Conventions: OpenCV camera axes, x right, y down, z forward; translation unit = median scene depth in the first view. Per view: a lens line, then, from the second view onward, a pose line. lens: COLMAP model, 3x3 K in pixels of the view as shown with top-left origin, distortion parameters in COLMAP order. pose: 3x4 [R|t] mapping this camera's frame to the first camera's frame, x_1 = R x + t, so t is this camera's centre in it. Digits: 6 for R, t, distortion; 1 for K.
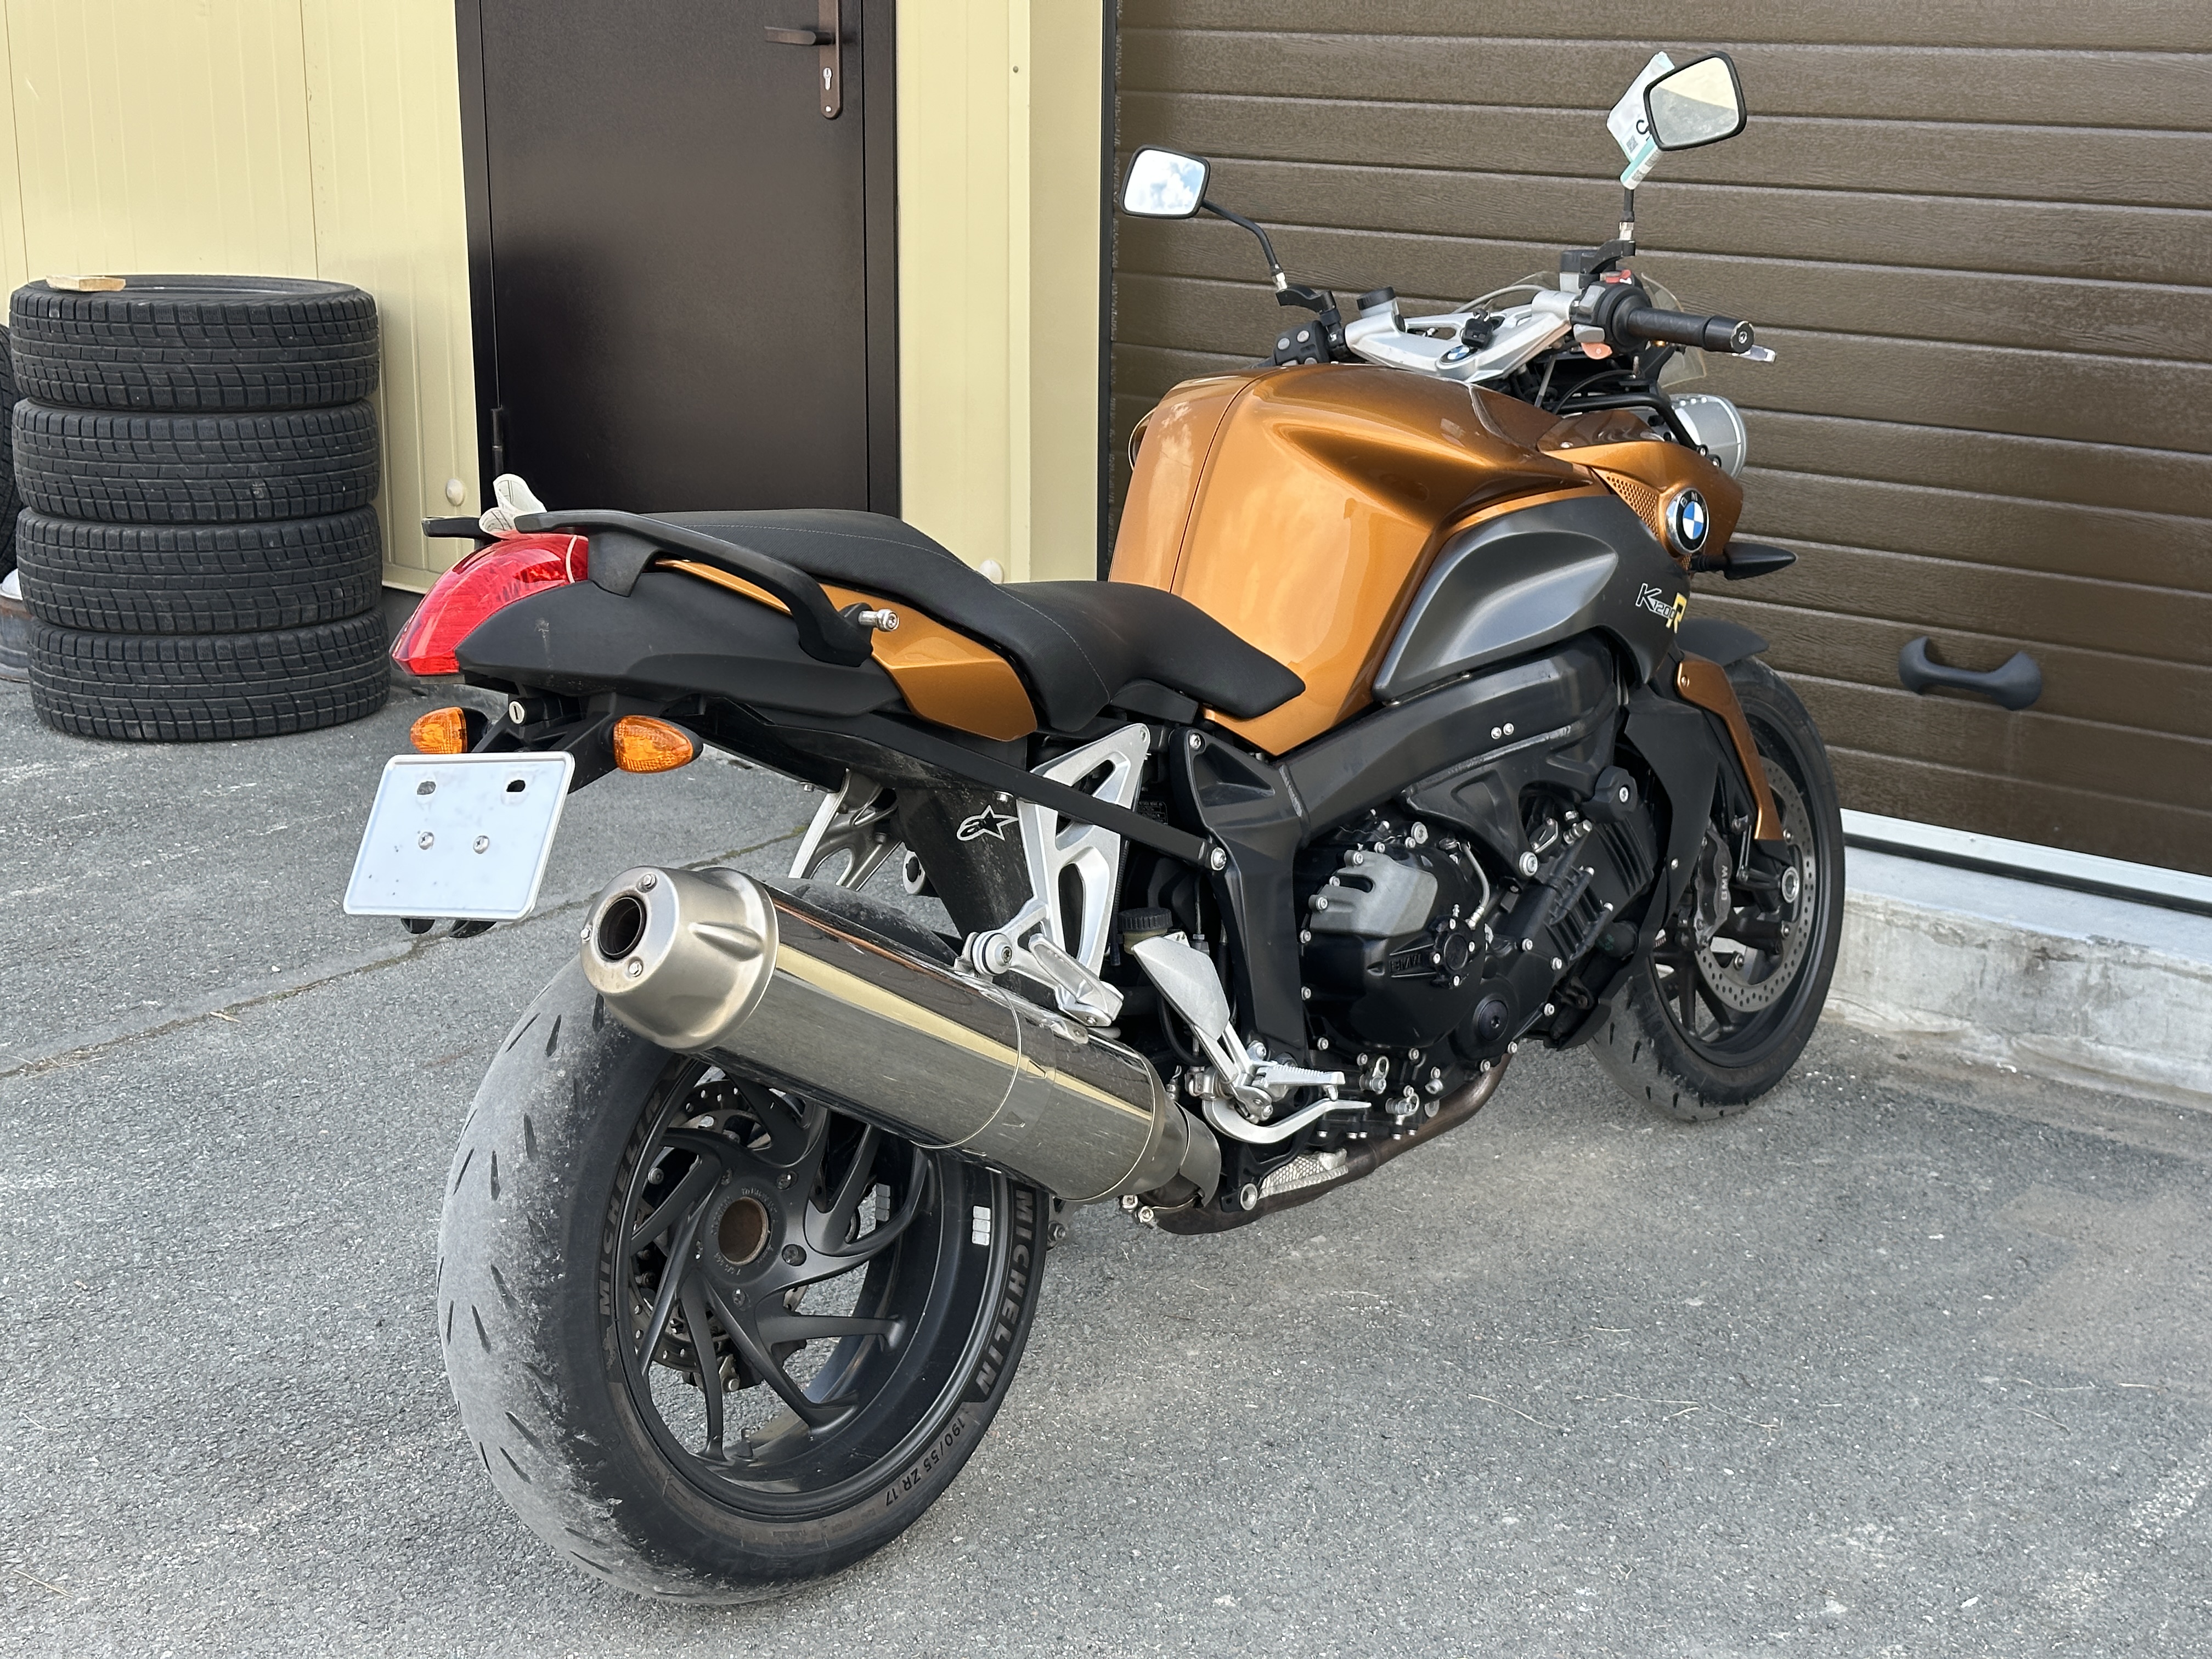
lens RADIAL K [[3129.4, 0, 1096.9], [0, 3129.4, 799.5], [0, 0, 1]] dist [0.272890, -0.665156]
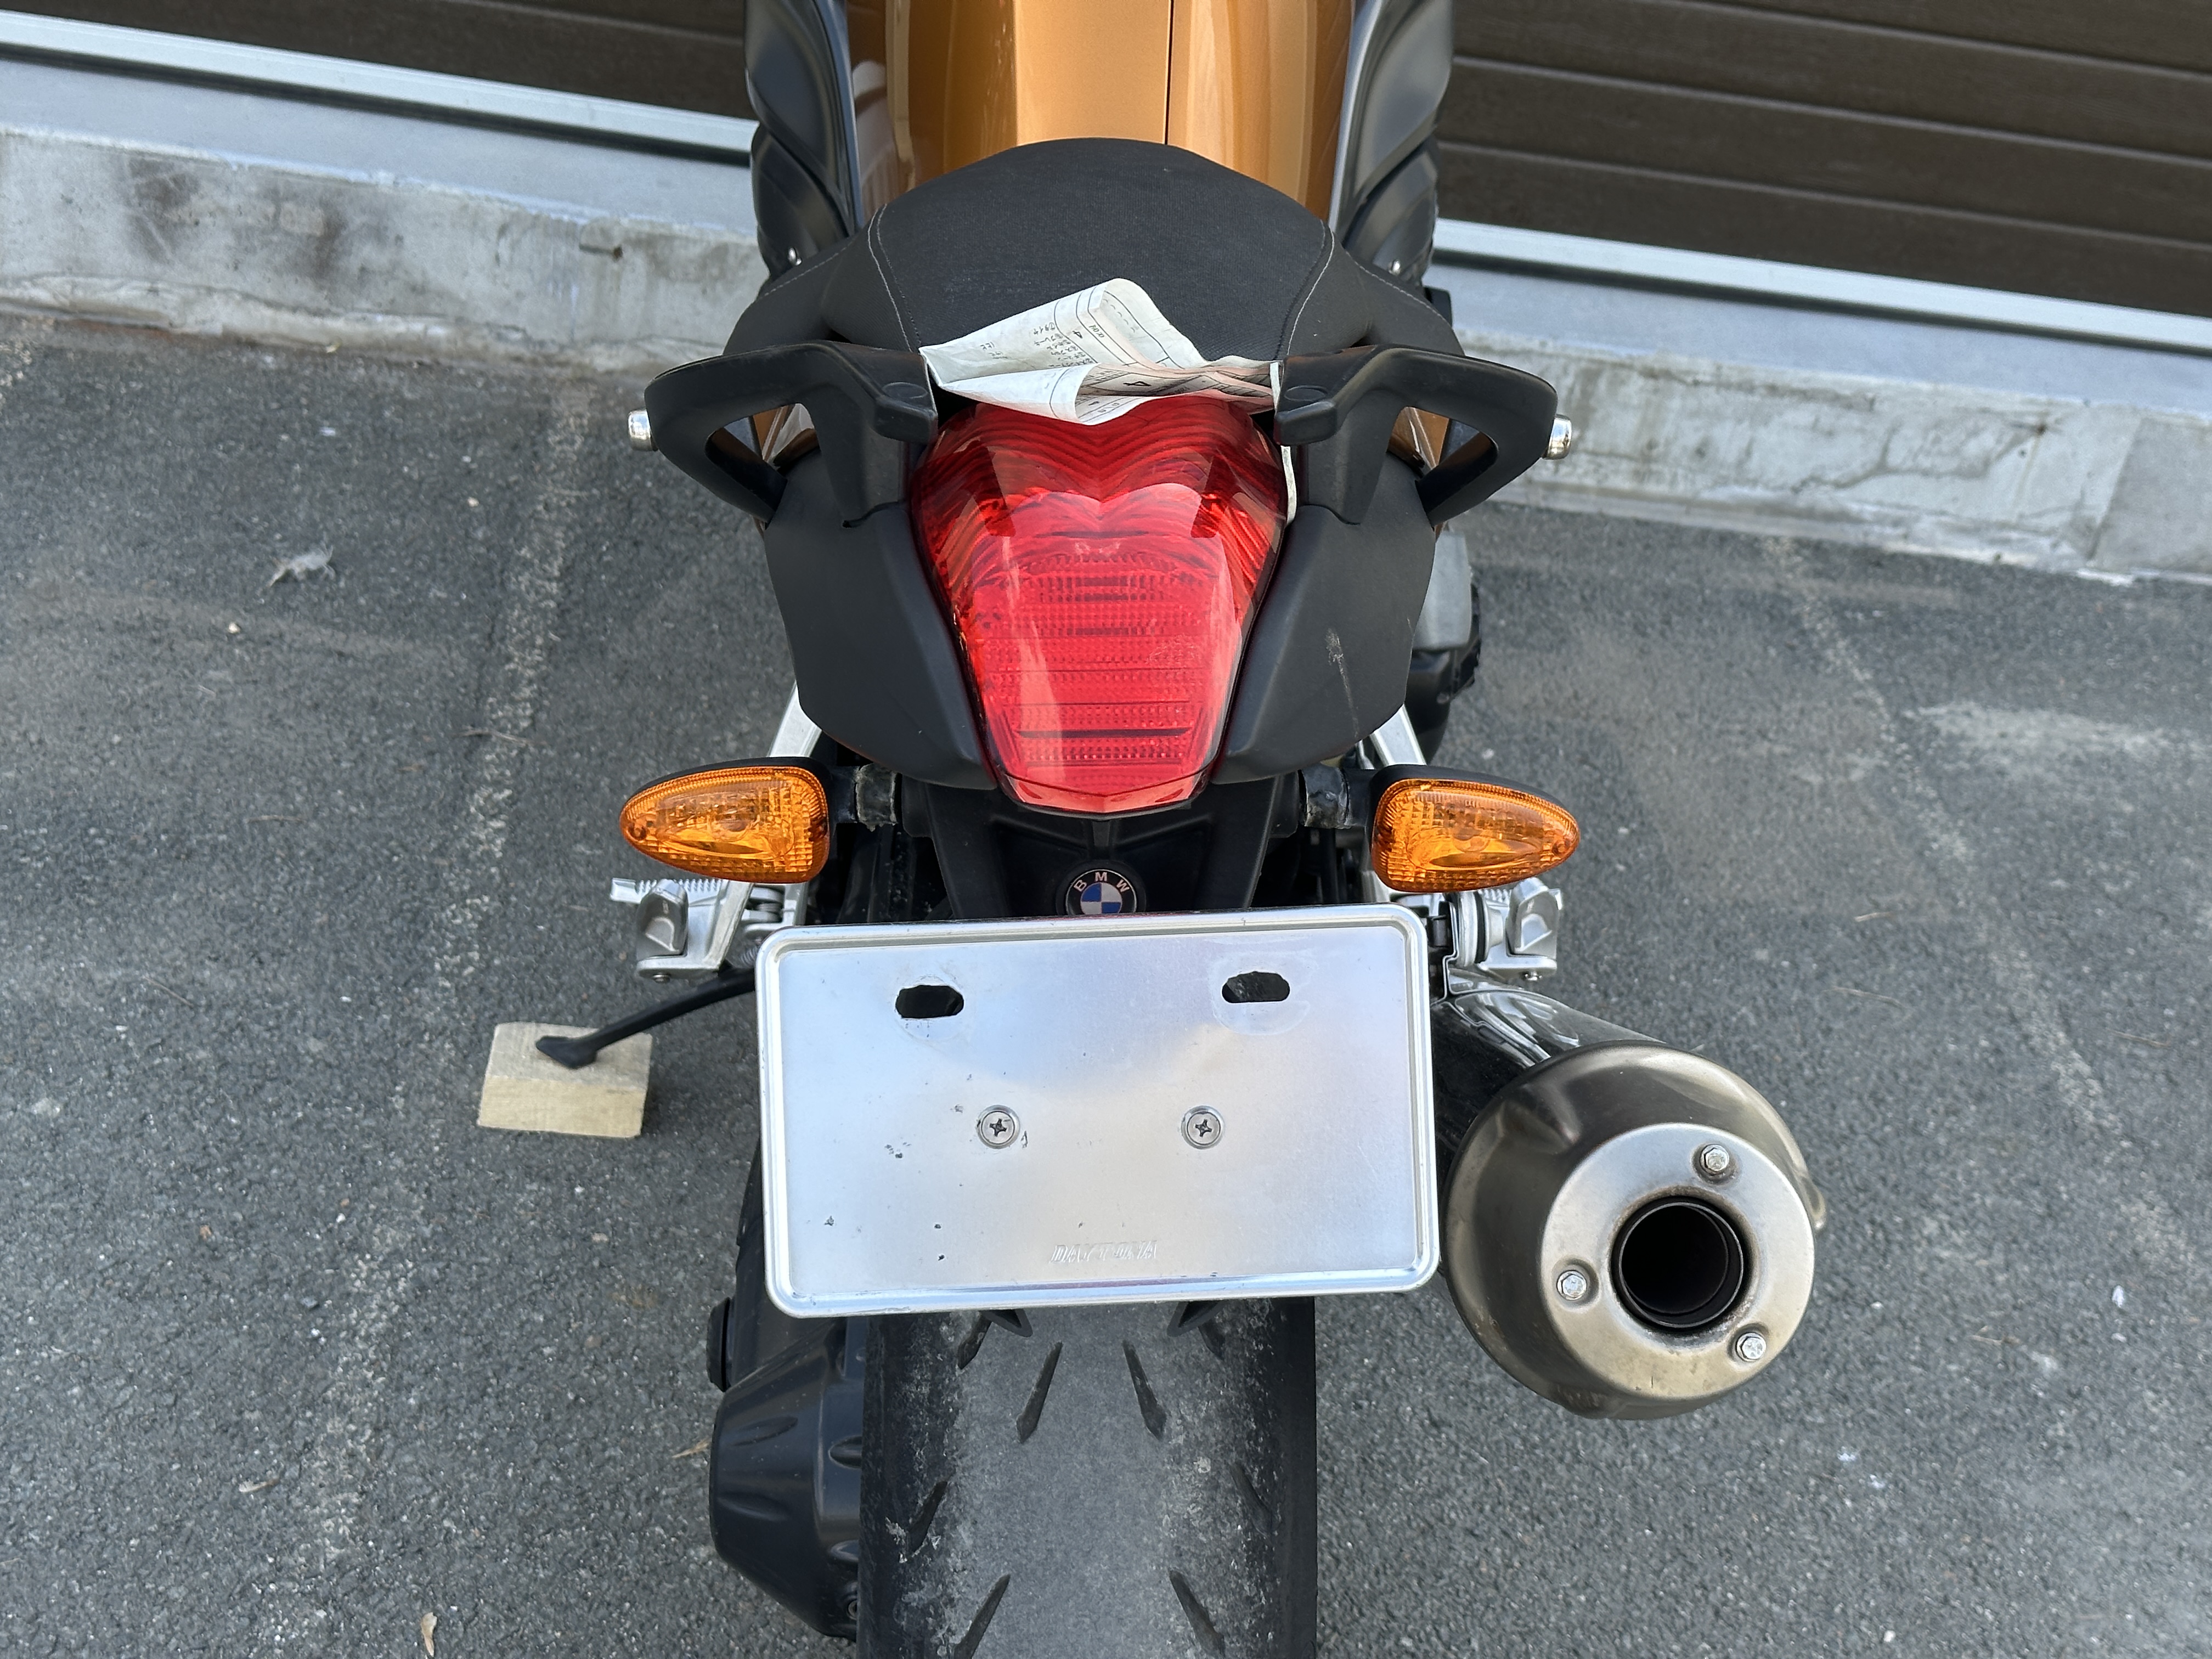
lens RADIAL K [[3072.0, 0, 1132.5], [0, 3072.0, 810.8], [0, 0, 1]] dist [0.203827, -0.479733]
pose [[0.719849, -0.247694, 0.648433, -0.295120], [0.023912, 0.942460, 0.333463, -0.107000], [-0.693719, -0.224537, 0.684351, 0.449559]]
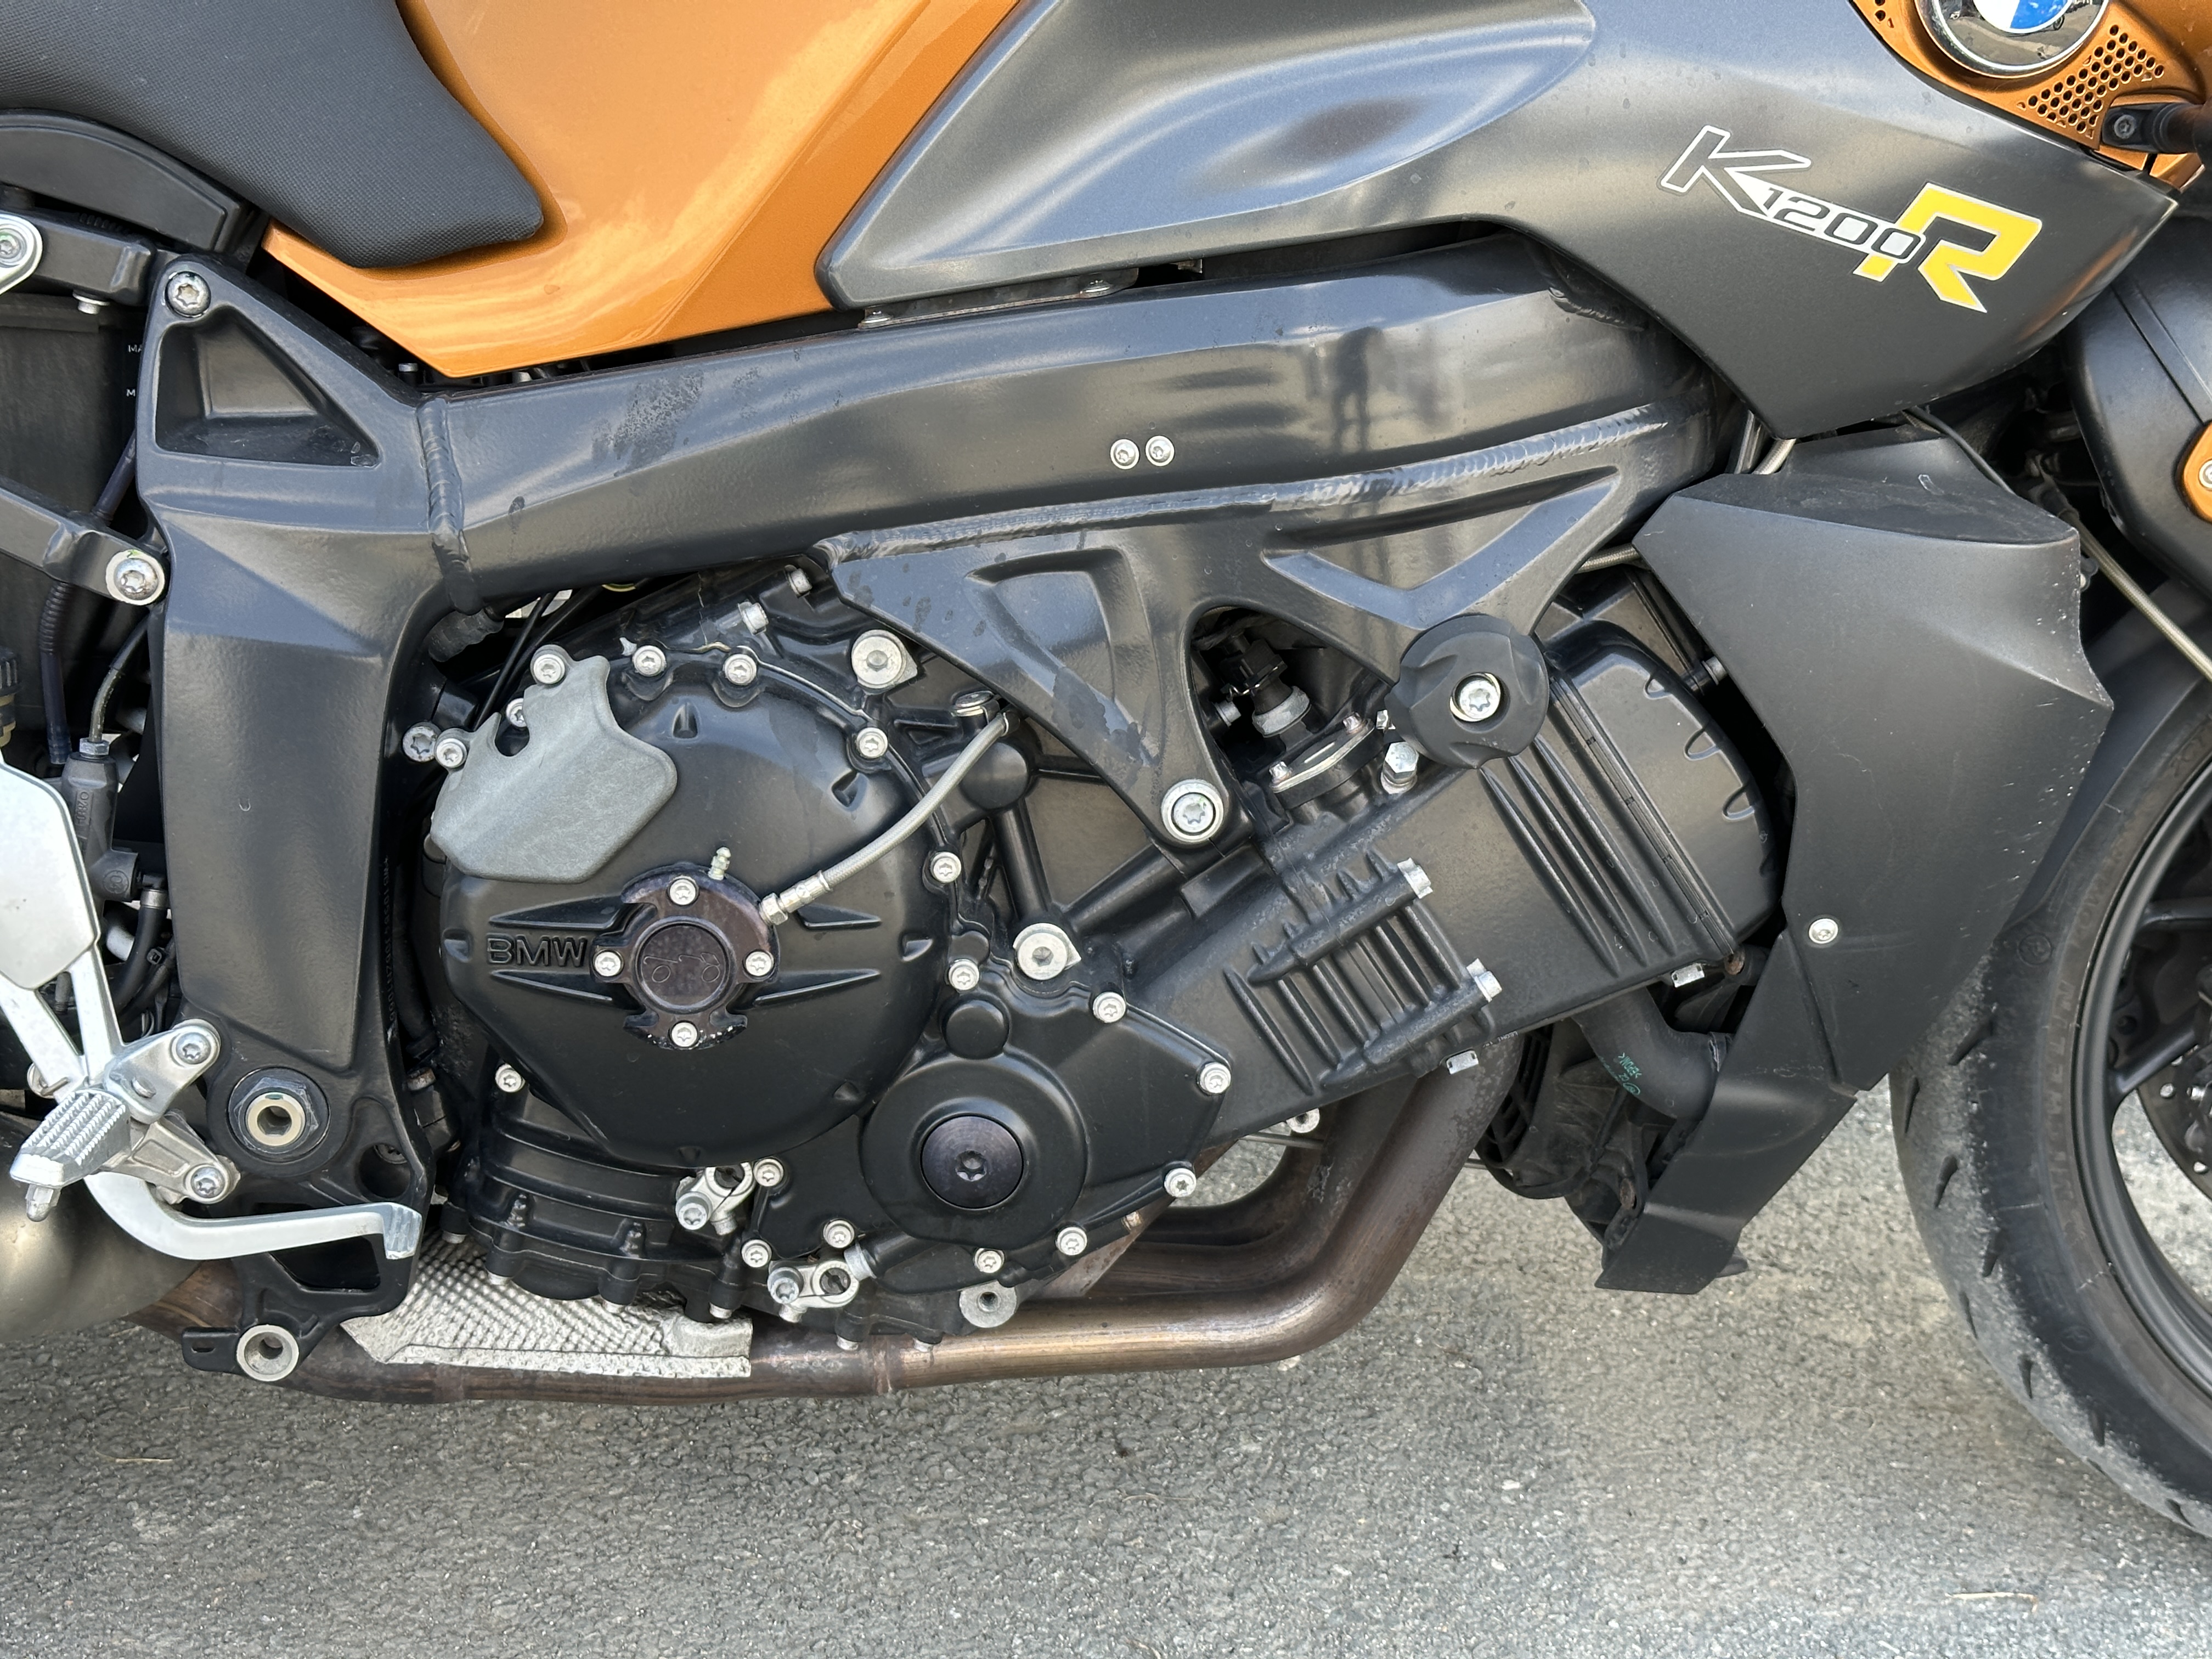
lens RADIAL K [[3079.3, 0, 1111.1], [0, 3079.3, 800.1], [0, 0, 1]] dist [0.198166, -0.469106]
pose [[0.756594, -0.264549, 0.597980, -0.023643], [0.175838, 0.963131, 0.203616, -0.045957], [-0.629799, -0.048907, 0.775217, 0.570786]]
